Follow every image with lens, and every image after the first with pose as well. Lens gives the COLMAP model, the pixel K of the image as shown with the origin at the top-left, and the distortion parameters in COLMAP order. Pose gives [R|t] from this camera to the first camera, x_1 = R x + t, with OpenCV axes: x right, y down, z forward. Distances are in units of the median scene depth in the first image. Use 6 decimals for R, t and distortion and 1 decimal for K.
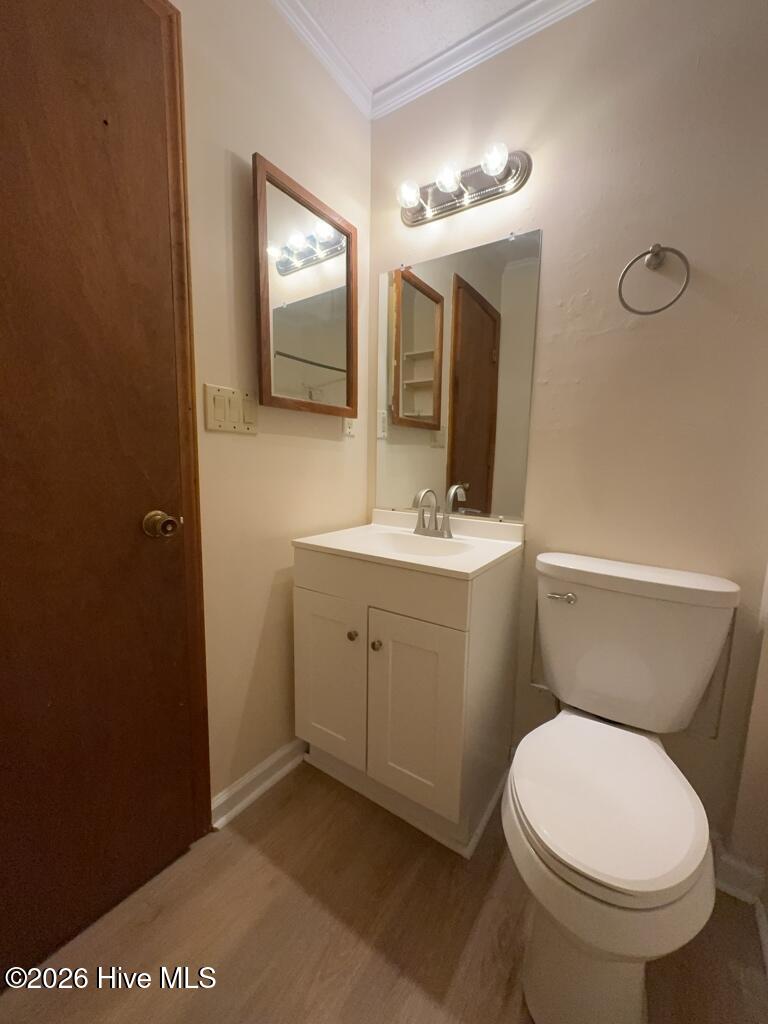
lens RADIAL K [[412.2, 0, 384.0], [0, 412.2, 512.0], [0, 0, 1]] dist [-0.001529, 0.000112]
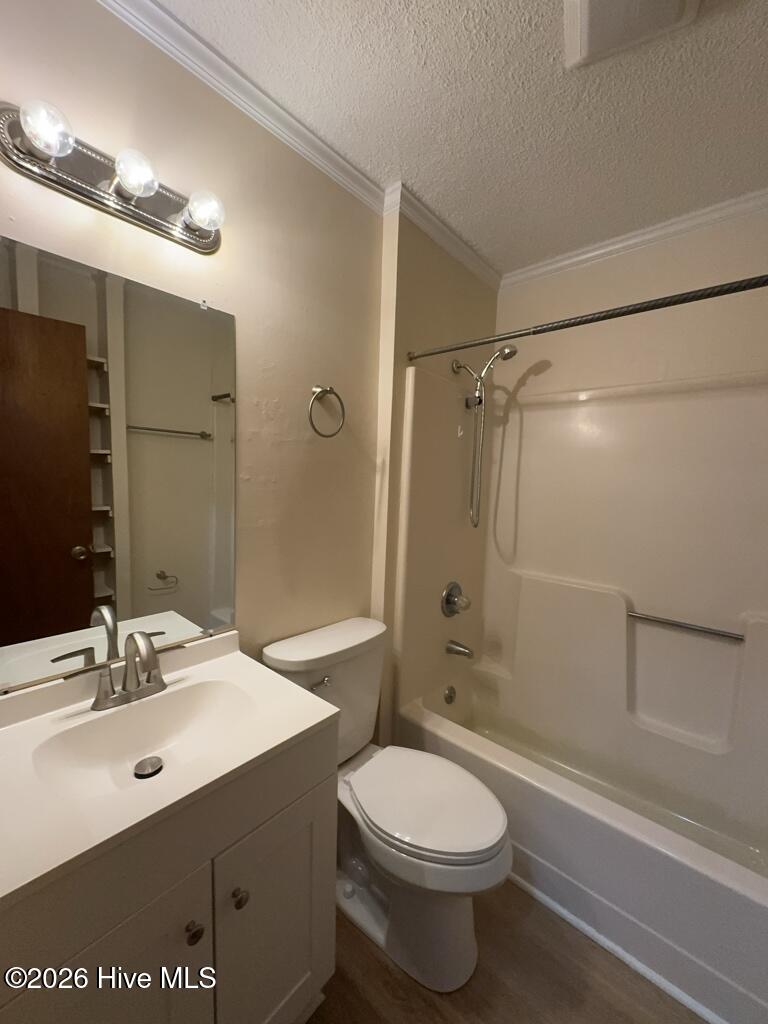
lens RADIAL K [[407.5, 0, 384.0], [0, 407.5, 512.0], [0, 0, 1]] dist [-0.006661, -0.000004]
pose [[0.112146, -0.097388, 0.988908, -0.529882], [0.093627, 0.991794, 0.087054, -0.300033], [-0.989271, 0.082826, 0.120344, 0.598434]]
